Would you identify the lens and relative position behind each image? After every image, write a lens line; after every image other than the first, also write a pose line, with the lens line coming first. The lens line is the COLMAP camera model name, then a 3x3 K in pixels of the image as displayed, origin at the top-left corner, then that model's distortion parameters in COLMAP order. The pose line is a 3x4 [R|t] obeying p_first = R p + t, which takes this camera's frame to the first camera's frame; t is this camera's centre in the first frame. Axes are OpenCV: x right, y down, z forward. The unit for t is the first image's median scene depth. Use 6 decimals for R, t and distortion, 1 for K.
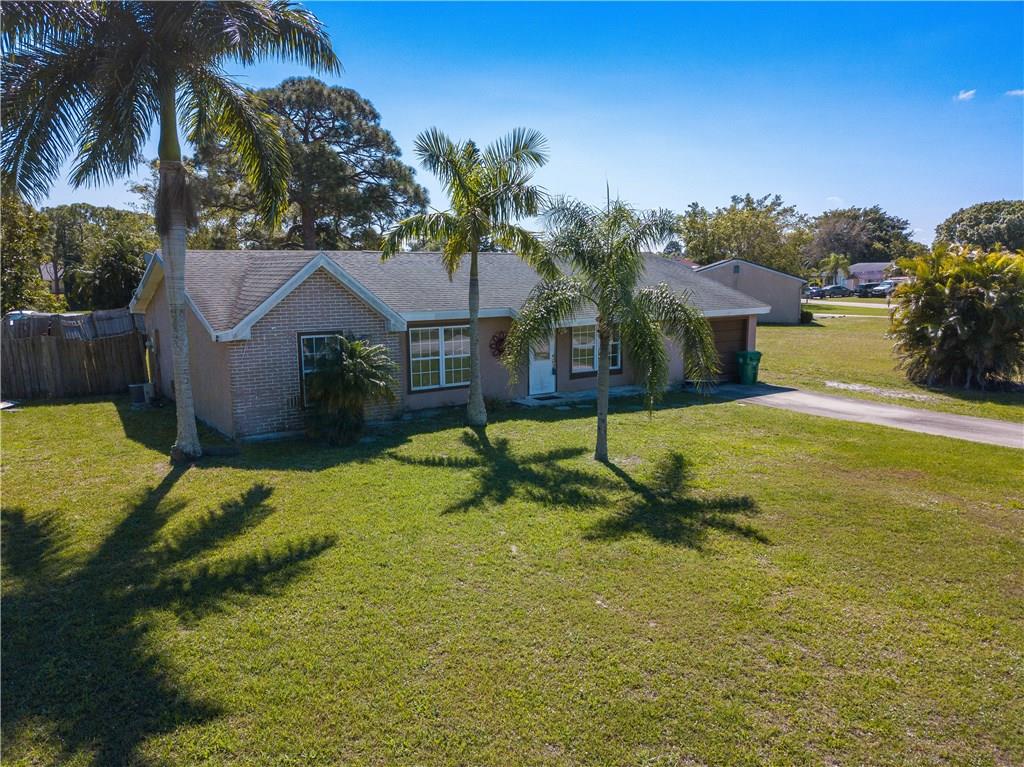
lens RADIAL K [[790.1, 0, 512.0], [0, 790.1, 383.5], [0, 0, 1]] dist [0.020449, -0.011037]
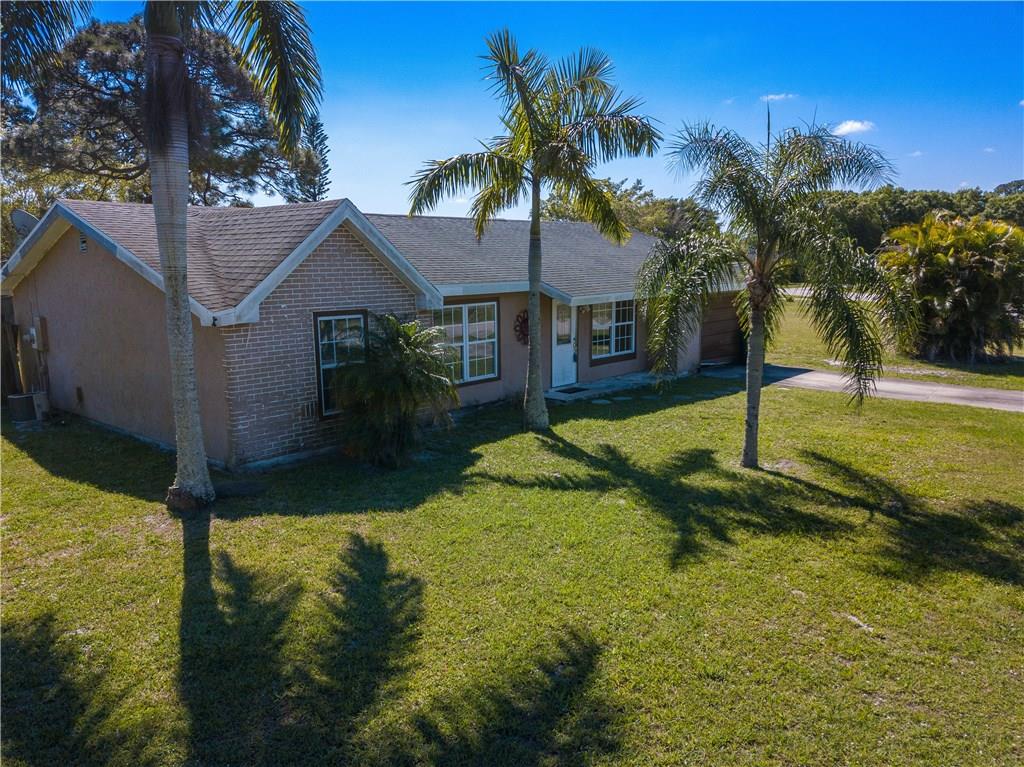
lens RADIAL K [[790.1, 0, 512.0], [0, 790.1, 383.5], [0, 0, 1]] dist [0.020449, -0.011037]
pose [[0.972827, -0.039413, 0.228153, -0.273248], [0.036721, 0.999197, 0.016034, -0.005683], [-0.228602, -0.007221, 0.973493, 0.277586]]
